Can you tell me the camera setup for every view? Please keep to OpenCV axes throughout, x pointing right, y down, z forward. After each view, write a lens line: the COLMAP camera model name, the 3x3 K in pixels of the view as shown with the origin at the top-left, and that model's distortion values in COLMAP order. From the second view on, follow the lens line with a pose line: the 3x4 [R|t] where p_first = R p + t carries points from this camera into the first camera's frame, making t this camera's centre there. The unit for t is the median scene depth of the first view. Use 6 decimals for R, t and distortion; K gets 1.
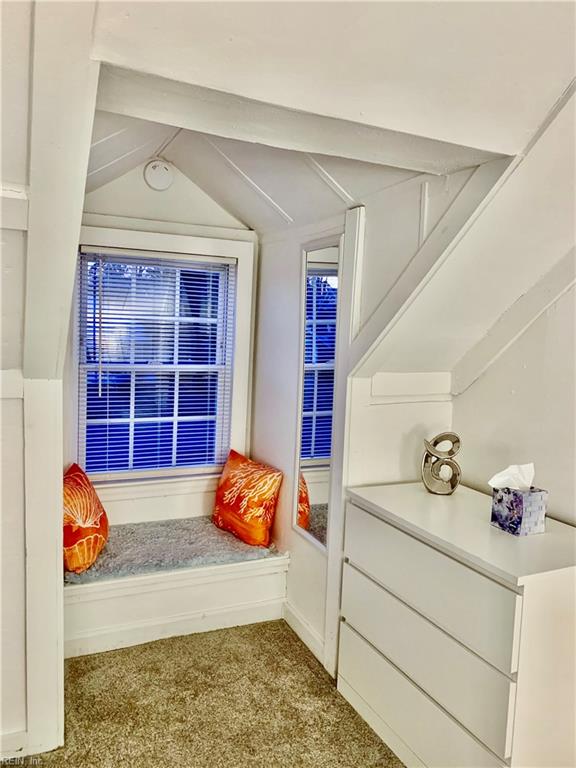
lens RADIAL K [[585.9, 0, 290.6], [0, 585.9, 379.8], [0, 0, 1]] dist [0.064789, -0.072421]
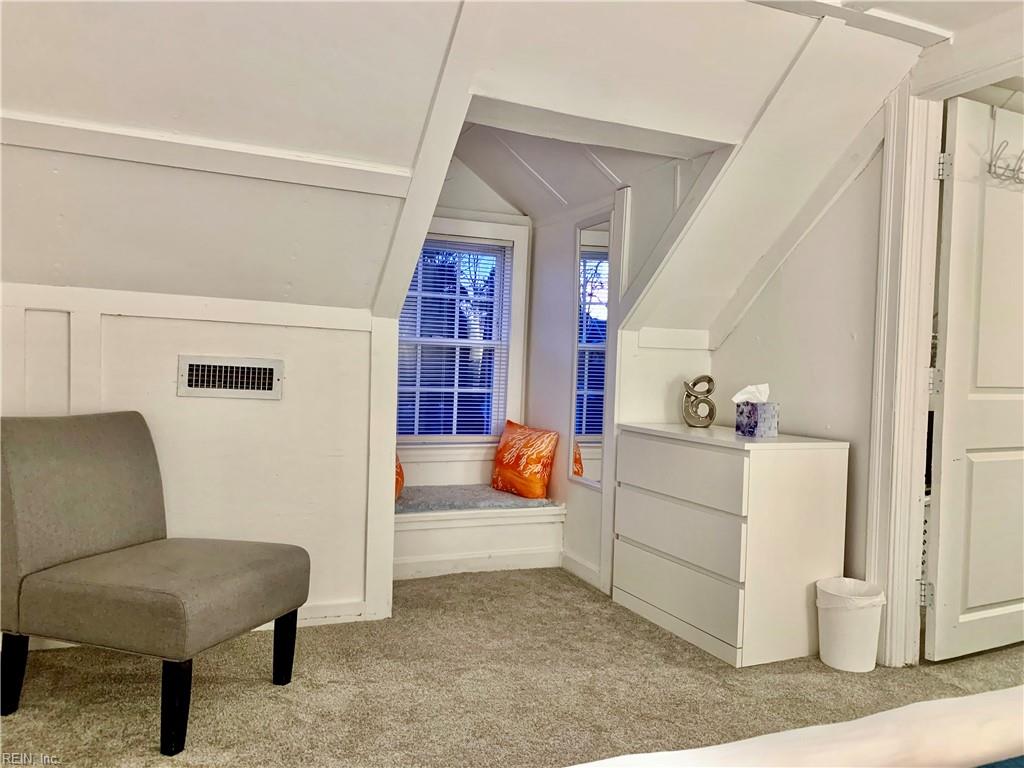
lens RADIAL K [[781.2, 0, 517.1], [0, 781.2, 386.9], [0, 0, 1]] dist [0.064789, -0.072421]
pose [[0.999665, -0.005933, -0.025198, -0.062370], [0.004211, 0.997687, -0.067839, 0.201027], [0.025542, 0.067710, 0.997378, -0.525951]]
